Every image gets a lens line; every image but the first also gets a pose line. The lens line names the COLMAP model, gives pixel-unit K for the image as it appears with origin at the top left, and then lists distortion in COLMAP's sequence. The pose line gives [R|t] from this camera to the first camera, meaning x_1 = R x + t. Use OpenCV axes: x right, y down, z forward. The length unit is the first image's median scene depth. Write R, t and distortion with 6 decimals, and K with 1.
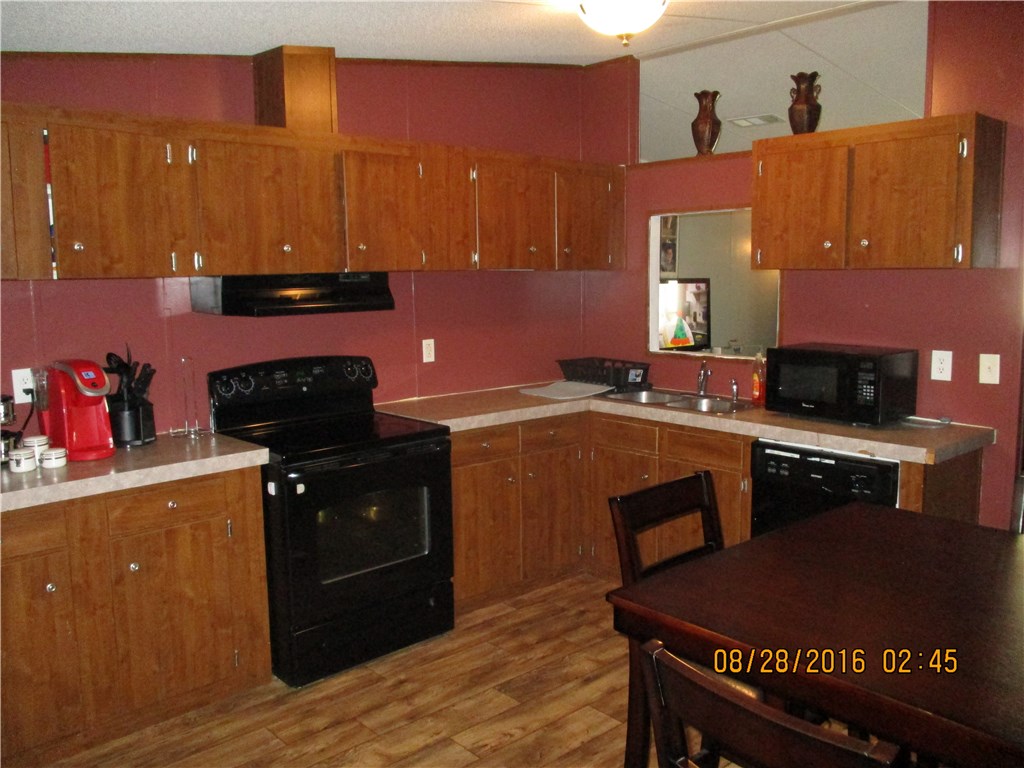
lens RADIAL K [[869.3, 0, 510.0], [0, 869.3, 377.5], [0, 0, 1]] dist [-0.026285, 0.017032]
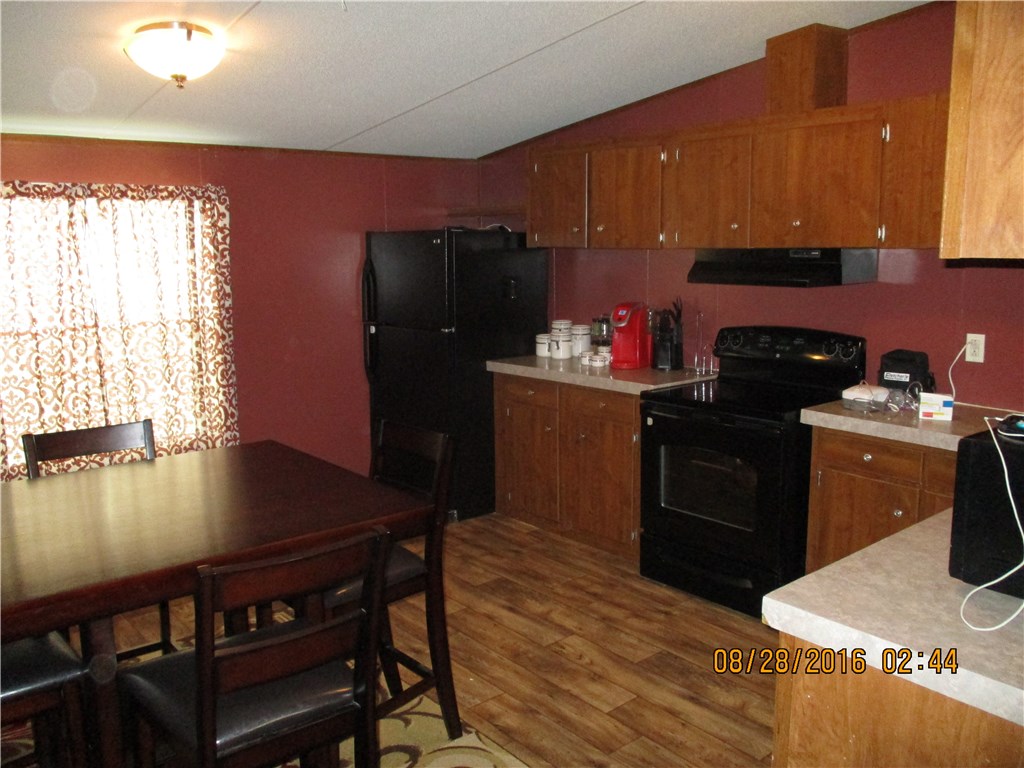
lens RADIAL K [[869.3, 0, 510.5], [0, 869.3, 388.6], [0, 0, 1]] dist [-0.026285, 0.017032]
pose [[-0.039708, 0.191867, -0.980617, 0.995859], [-0.108158, 0.974800, 0.195109, -0.143716], [0.993340, 0.113809, -0.017955, 0.825045]]
